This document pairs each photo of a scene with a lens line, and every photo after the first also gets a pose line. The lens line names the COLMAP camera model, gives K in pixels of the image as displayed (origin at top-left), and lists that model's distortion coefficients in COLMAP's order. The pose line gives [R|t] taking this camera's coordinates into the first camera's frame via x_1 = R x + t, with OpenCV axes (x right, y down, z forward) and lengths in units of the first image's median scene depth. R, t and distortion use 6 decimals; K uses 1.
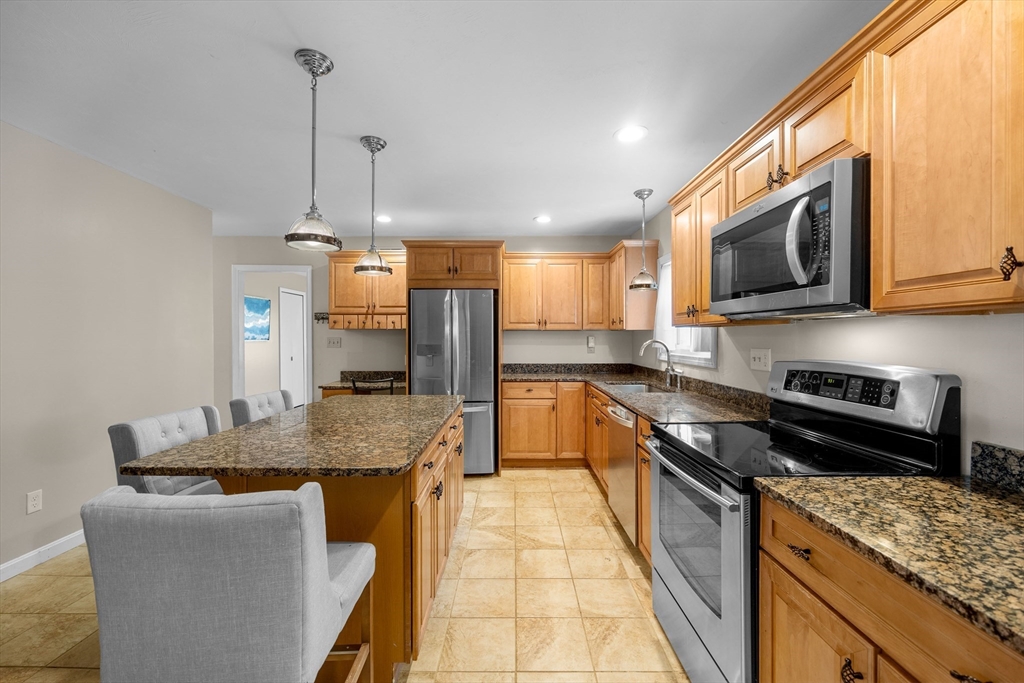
lens RADIAL K [[408.4, 0, 515.0], [0, 408.4, 339.5], [0, 0, 1]] dist [-0.003742, 0.000066]
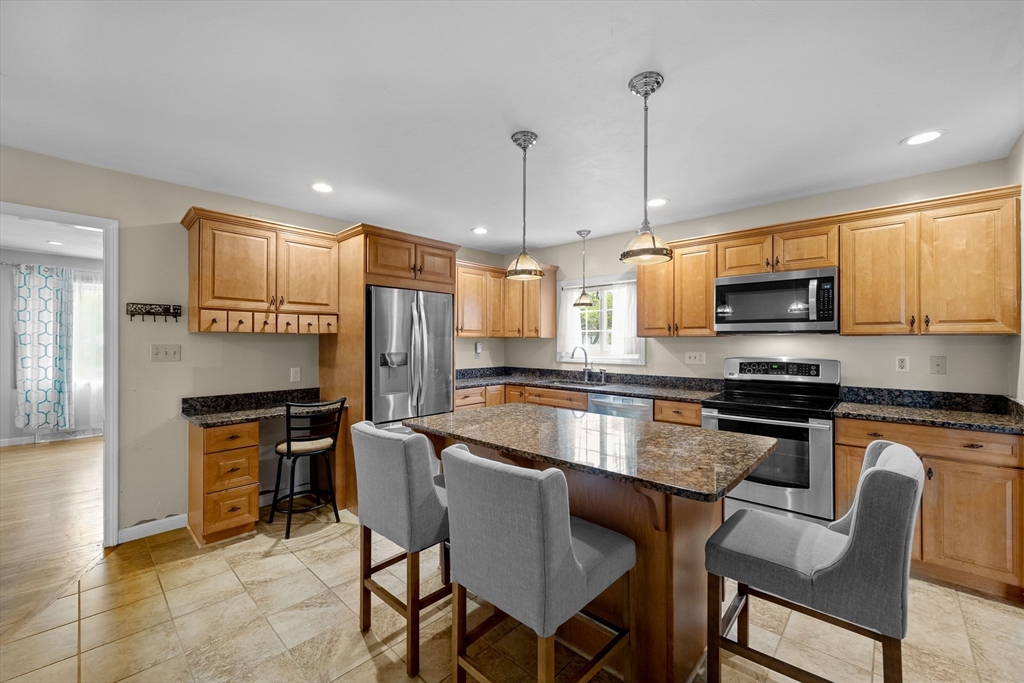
lens RADIAL K [[408.4, 0, 515.0], [0, 408.4, 339.5], [0, 0, 1]] dist [-0.003742, 0.000066]
pose [[0.682371, 0.005994, 0.730981, -0.652472], [0.003338, 0.999930, -0.011316, -0.005346], [-0.730998, 0.010162, 0.682304, 0.235543]]
